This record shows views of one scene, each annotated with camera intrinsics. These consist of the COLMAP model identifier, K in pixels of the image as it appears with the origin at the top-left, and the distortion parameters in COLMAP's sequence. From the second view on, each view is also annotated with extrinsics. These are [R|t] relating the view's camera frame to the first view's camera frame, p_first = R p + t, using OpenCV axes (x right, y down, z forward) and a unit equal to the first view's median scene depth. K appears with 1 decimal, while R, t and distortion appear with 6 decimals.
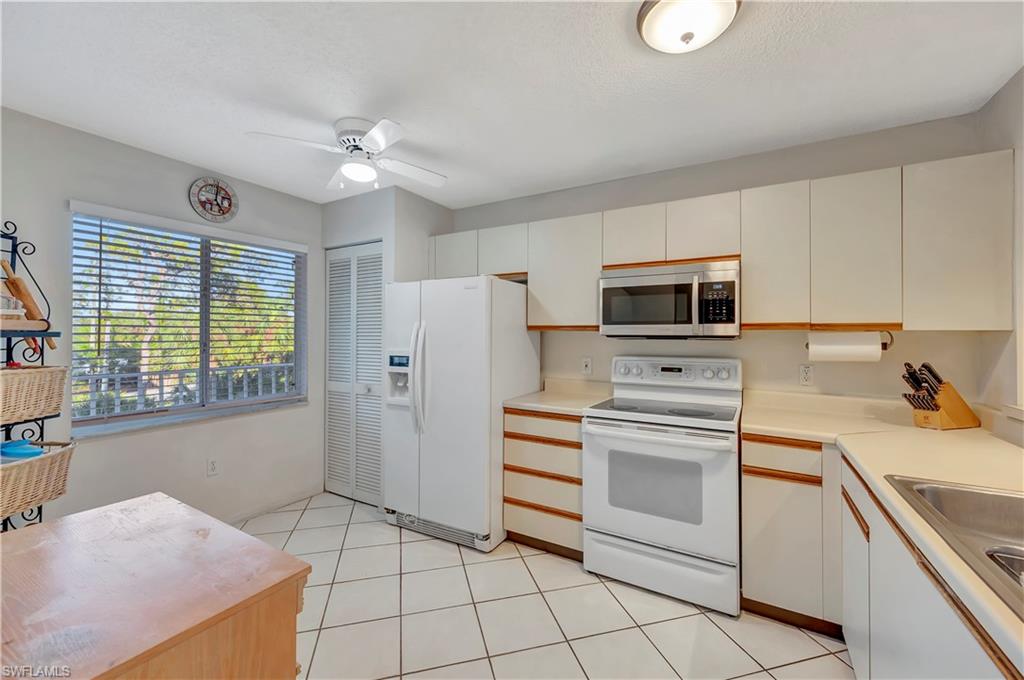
lens RADIAL K [[409.8, 0, 510.3], [0, 409.8, 329.5], [0, 0, 1]] dist [0.000499, -0.000011]
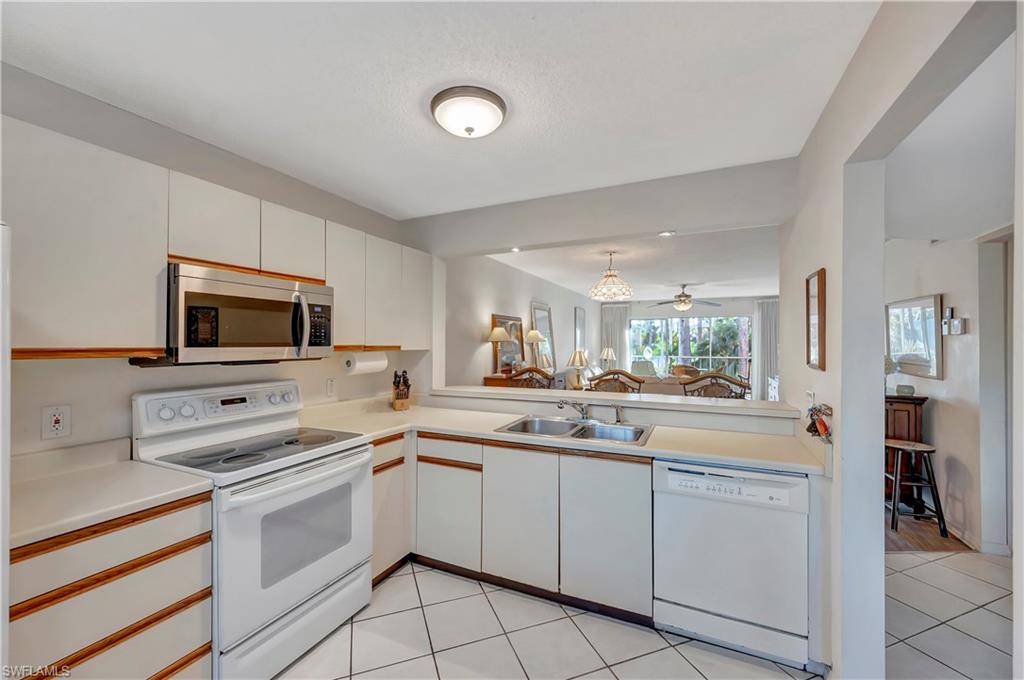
lens RADIAL K [[412.3, 0, 512.0], [0, 412.3, 340.0], [0, 0, 1]] dist [-0.000247, -0.000016]
pose [[-0.092317, -0.000467, 0.995730, -0.523504], [-0.014967, 0.999888, -0.000919, -0.033884], [-0.995617, -0.014988, -0.092313, 0.587805]]
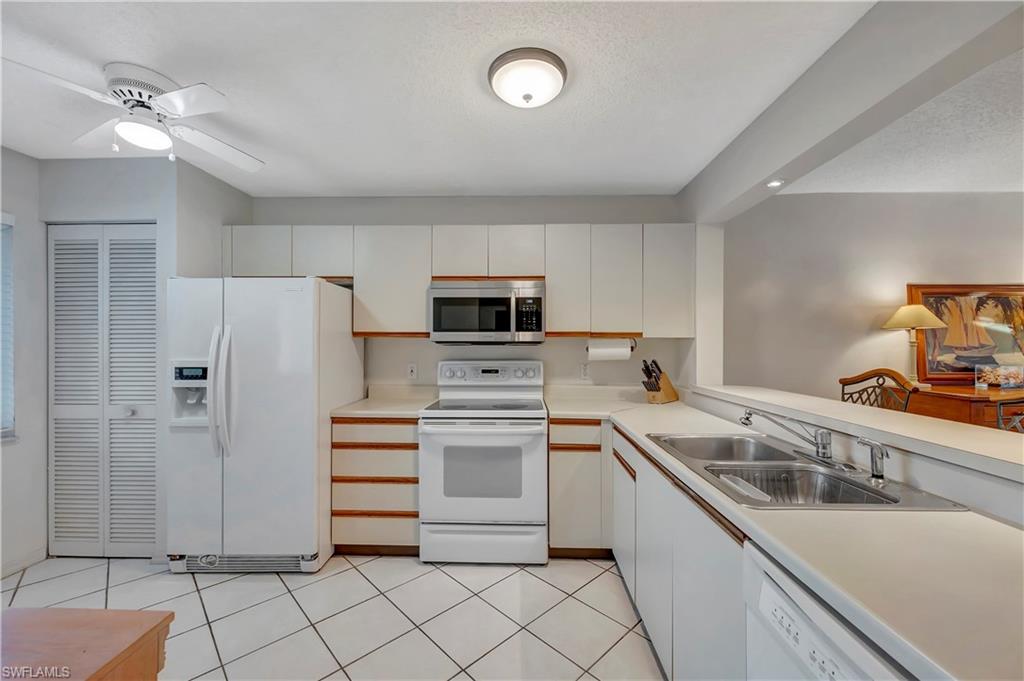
lens RADIAL K [[406.2, 0, 507.5], [0, 406.2, 341.3], [0, 0, 1]] dist [0.000891, 0.000428]
pose [[0.878580, -0.001669, 0.477593, -0.121148], [-0.003921, 0.999935, 0.010709, 0.001602], [-0.477580, -0.011281, 0.878516, -0.027698]]
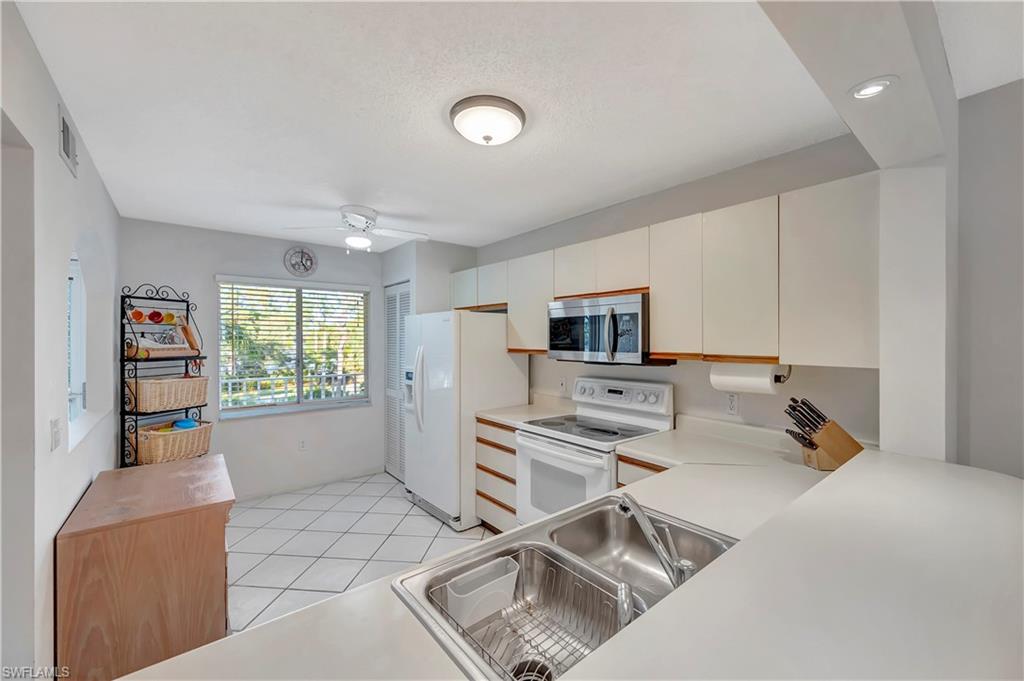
lens RADIAL K [[406.2, 0, 507.5], [0, 406.2, 341.3], [0, 0, 1]] dist [0.000891, 0.000428]
pose [[0.934373, -0.003467, -0.356280, 0.566133], [0.009194, 0.999854, 0.014383, -0.058199], [0.356179, -0.016715, 0.934268, -0.105589]]
